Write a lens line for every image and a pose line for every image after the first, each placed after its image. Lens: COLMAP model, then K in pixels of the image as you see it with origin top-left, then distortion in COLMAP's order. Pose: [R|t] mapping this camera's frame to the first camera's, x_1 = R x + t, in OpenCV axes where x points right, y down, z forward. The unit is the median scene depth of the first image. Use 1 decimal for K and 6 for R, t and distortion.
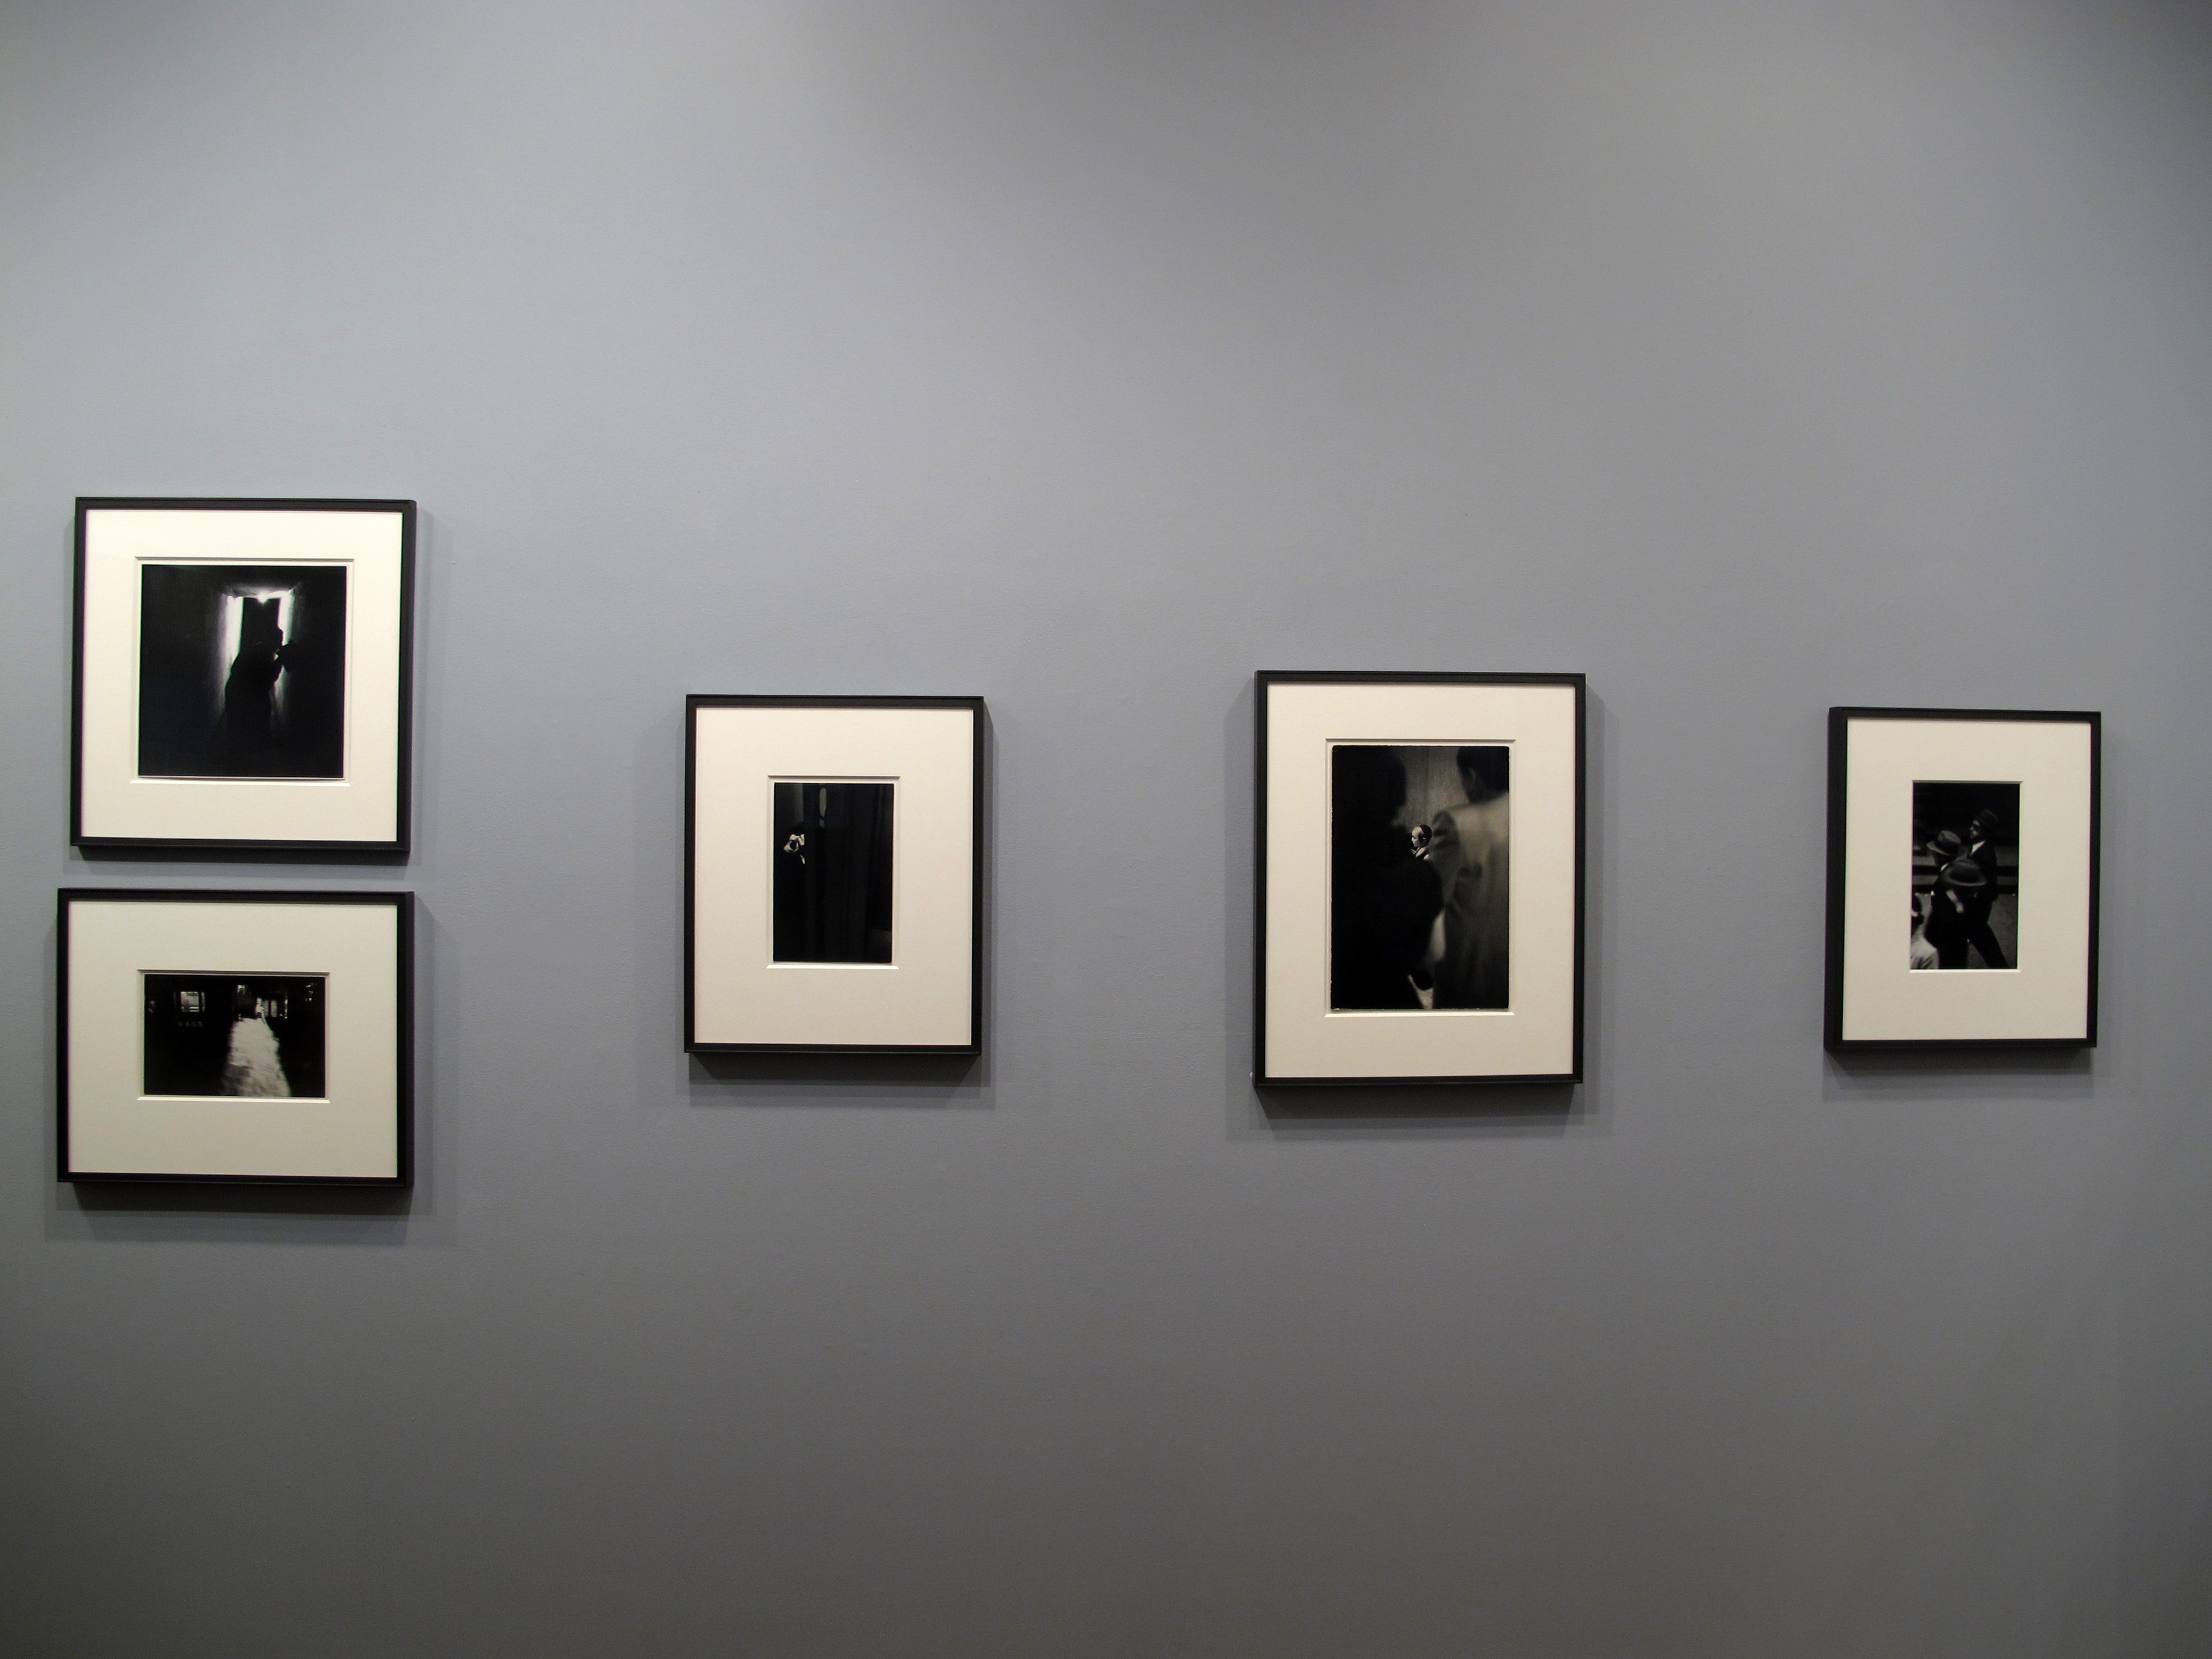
lens RADIAL K [[1841.4, 0, 1129.2], [0, 1841.4, 787.6], [0, 0, 1]] dist [-0.147653, 0.111950]
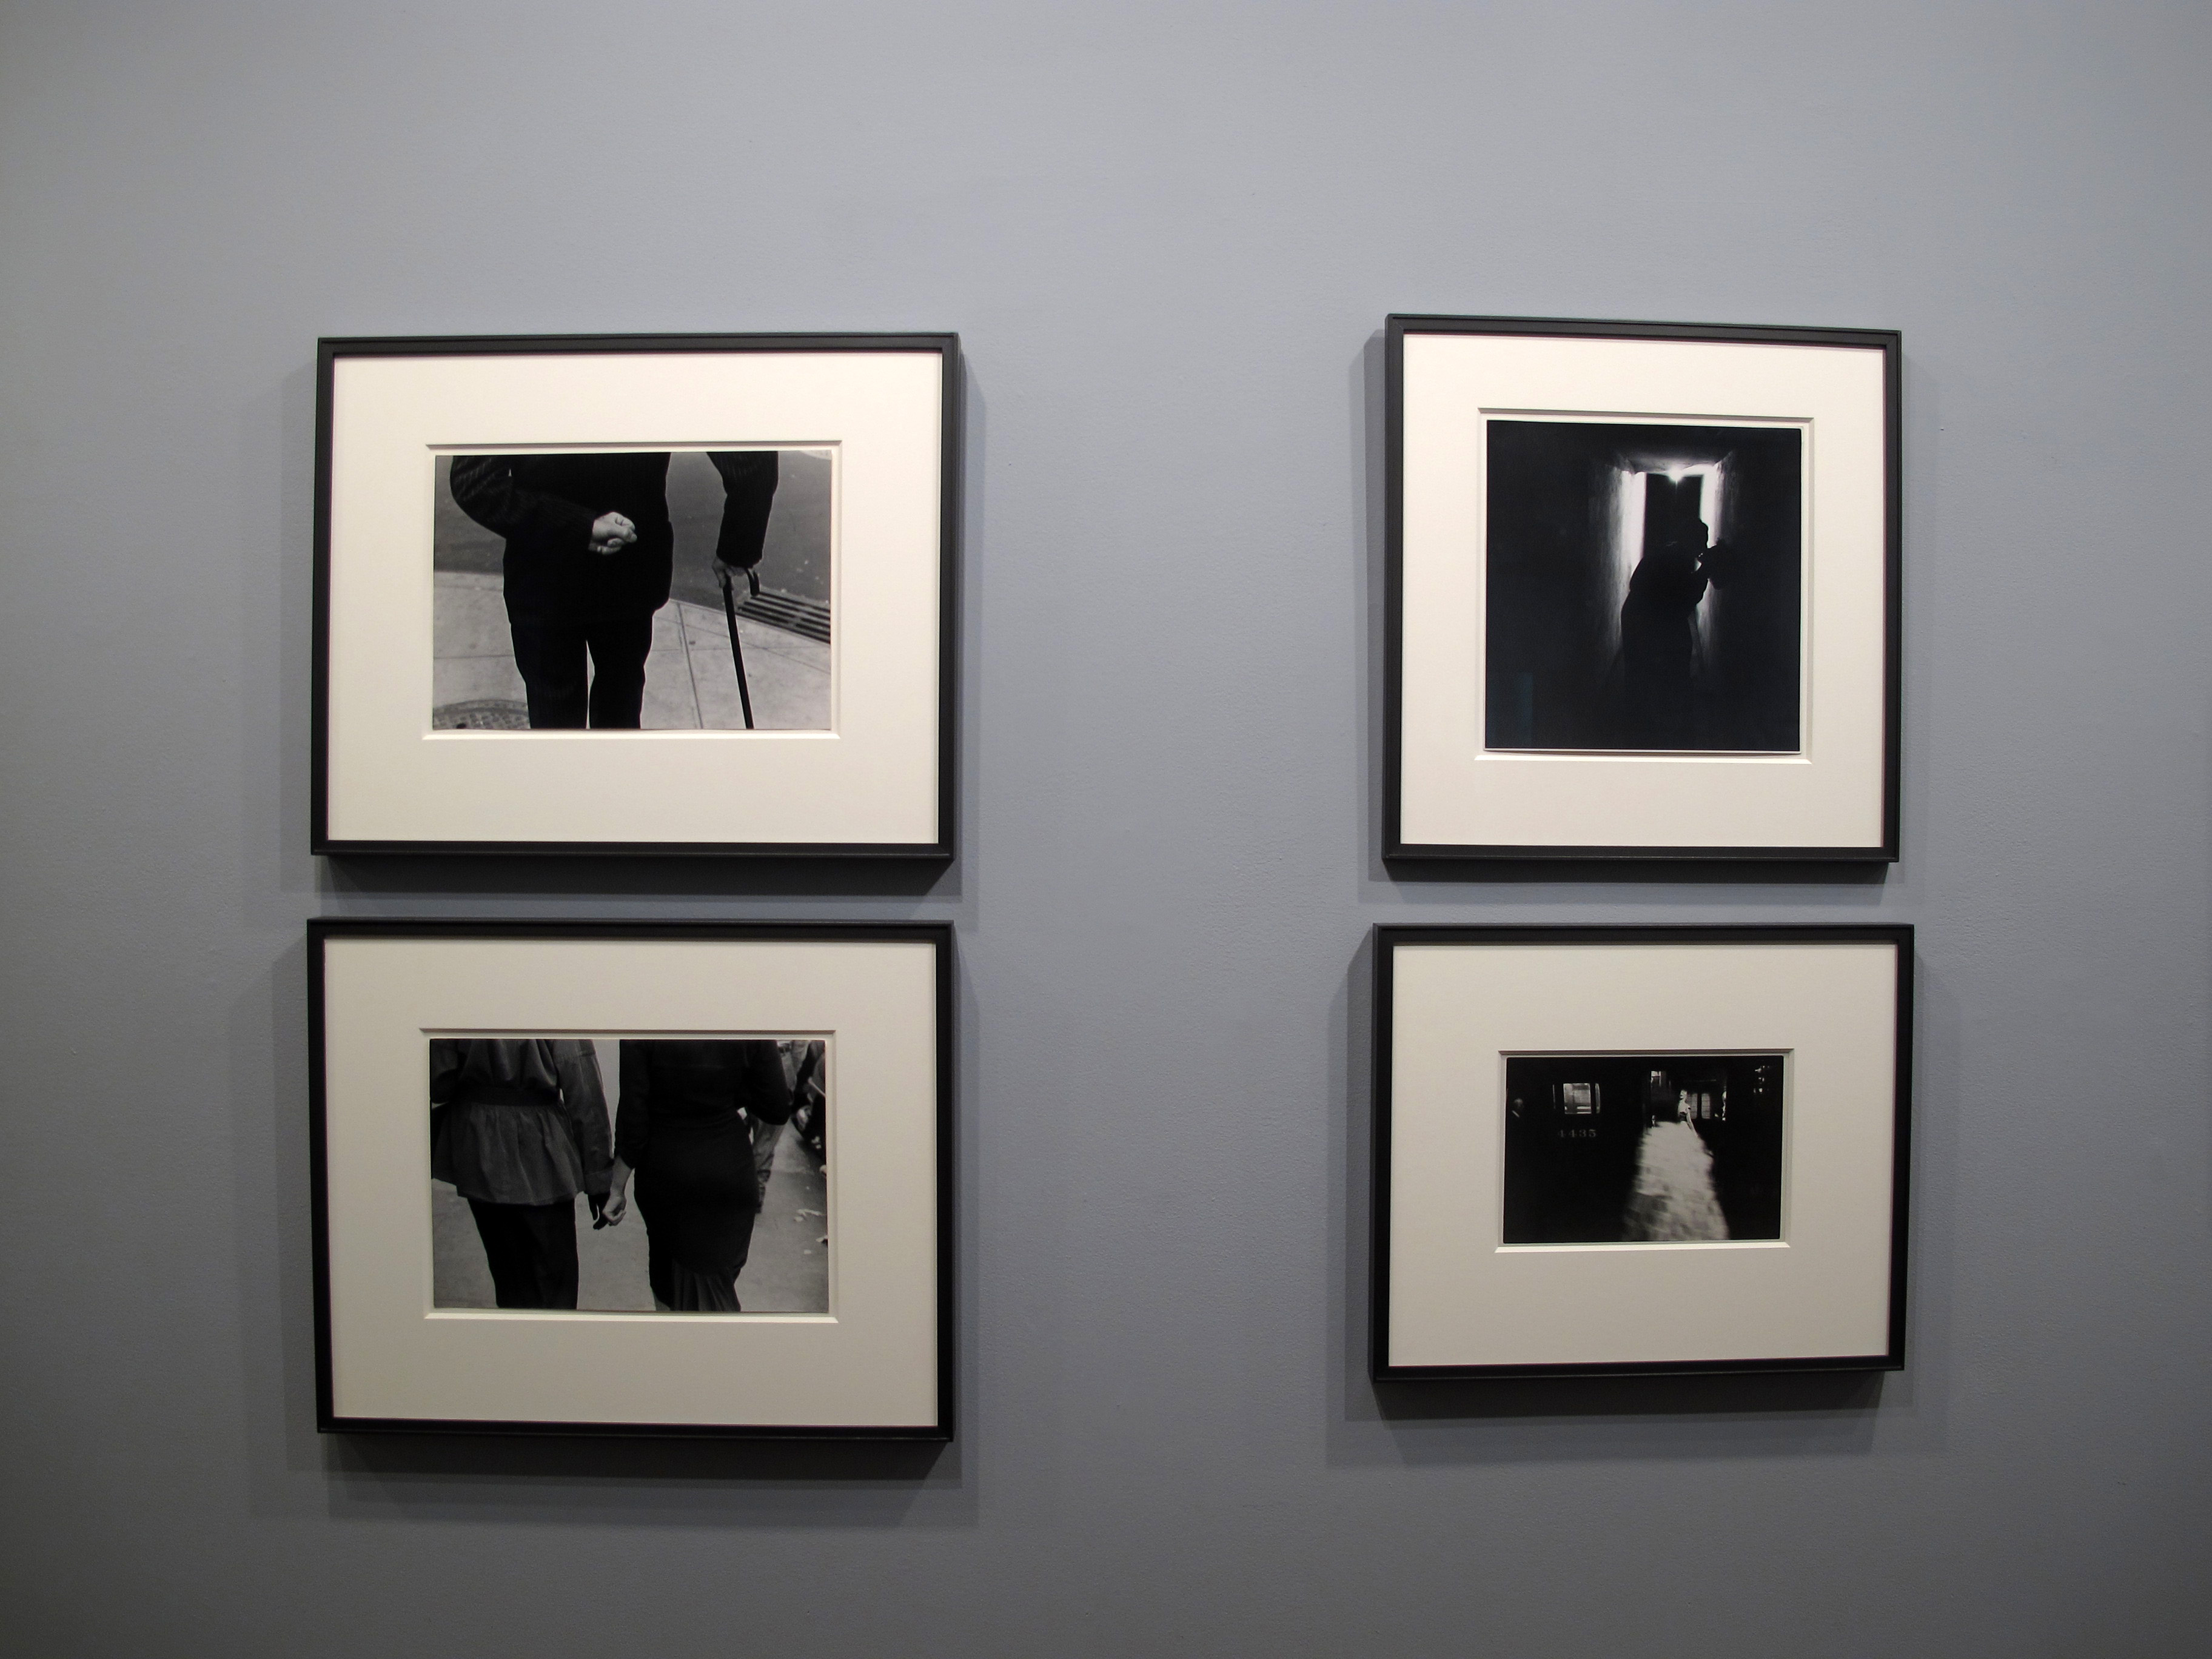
lens RADIAL K [[1841.4, 0, 1059.4], [0, 1841.4, 850.9], [0, 0, 1]] dist [-0.147653, 0.111950]
pose [[0.999421, -0.007032, -0.033277, -0.689814], [0.007625, 0.999814, 0.017719, 0.017381], [0.033146, -0.017962, 0.999289, 0.335682]]
